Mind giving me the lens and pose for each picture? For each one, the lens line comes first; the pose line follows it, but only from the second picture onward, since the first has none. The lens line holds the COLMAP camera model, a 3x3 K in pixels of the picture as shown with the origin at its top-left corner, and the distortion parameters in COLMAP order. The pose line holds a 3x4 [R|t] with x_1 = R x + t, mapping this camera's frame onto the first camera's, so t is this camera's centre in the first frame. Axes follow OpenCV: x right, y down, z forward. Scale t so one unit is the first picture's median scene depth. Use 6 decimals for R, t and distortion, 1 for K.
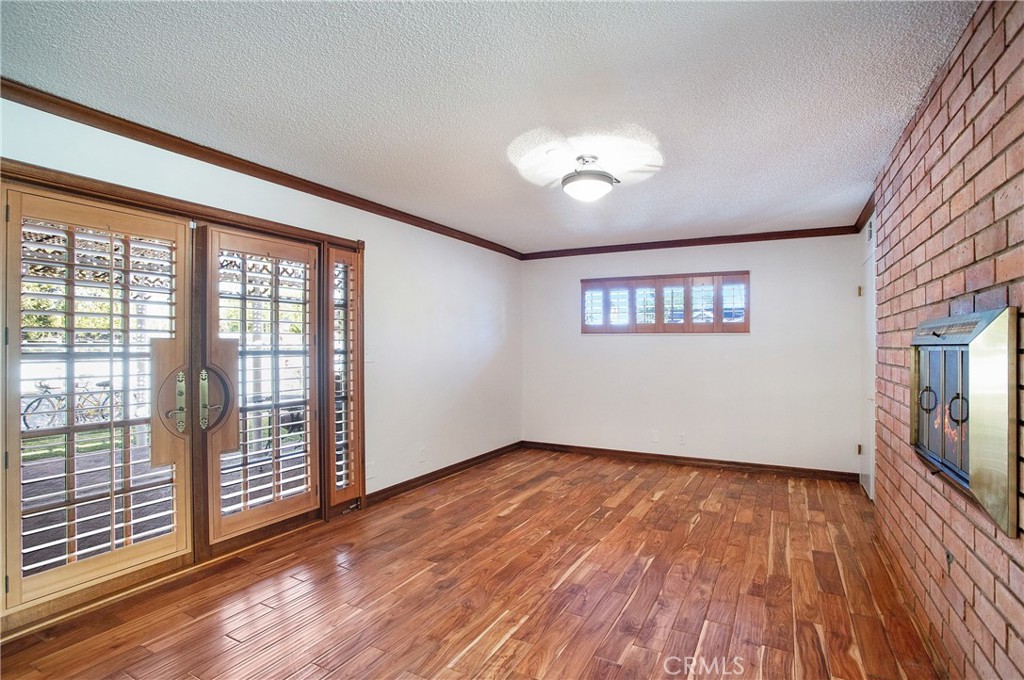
lens RADIAL K [[545.9, 0, 512.0], [0, 545.9, 340.0], [0, 0, 1]] dist [-0.002223, 0.000176]
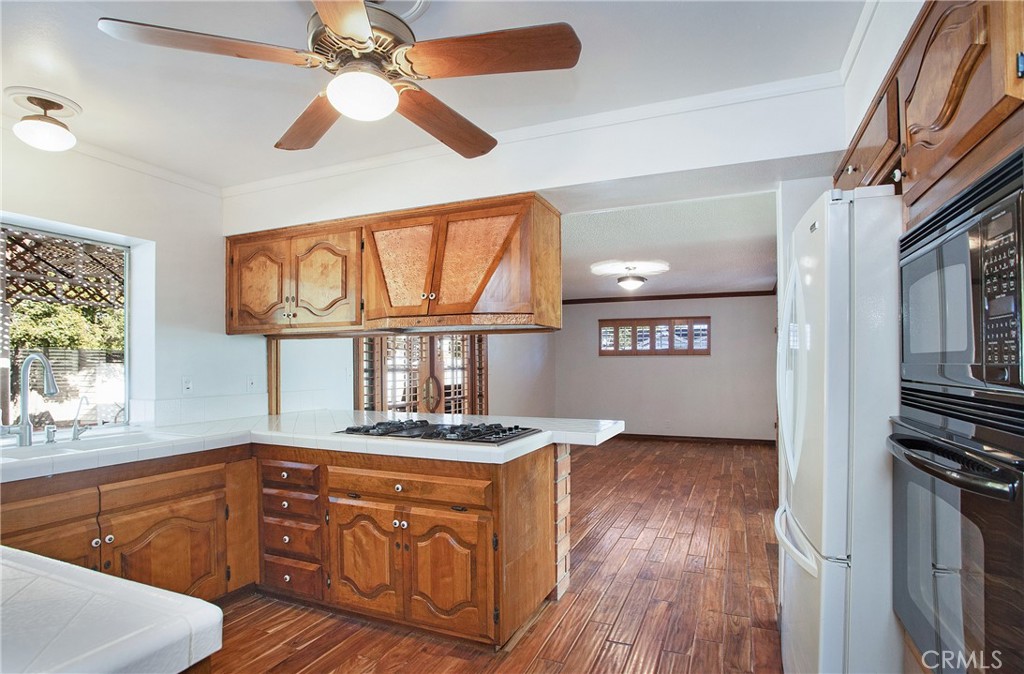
lens RADIAL K [[533.1, 0, 508.6], [0, 533.1, 365.1], [0, 0, 1]] dist [0.002680, 0.000261]
pose [[0.998417, -0.005208, 0.056004, -0.390870], [0.004459, 0.999899, 0.013488, -0.015285], [-0.056068, -0.013217, 0.998339, -0.847976]]
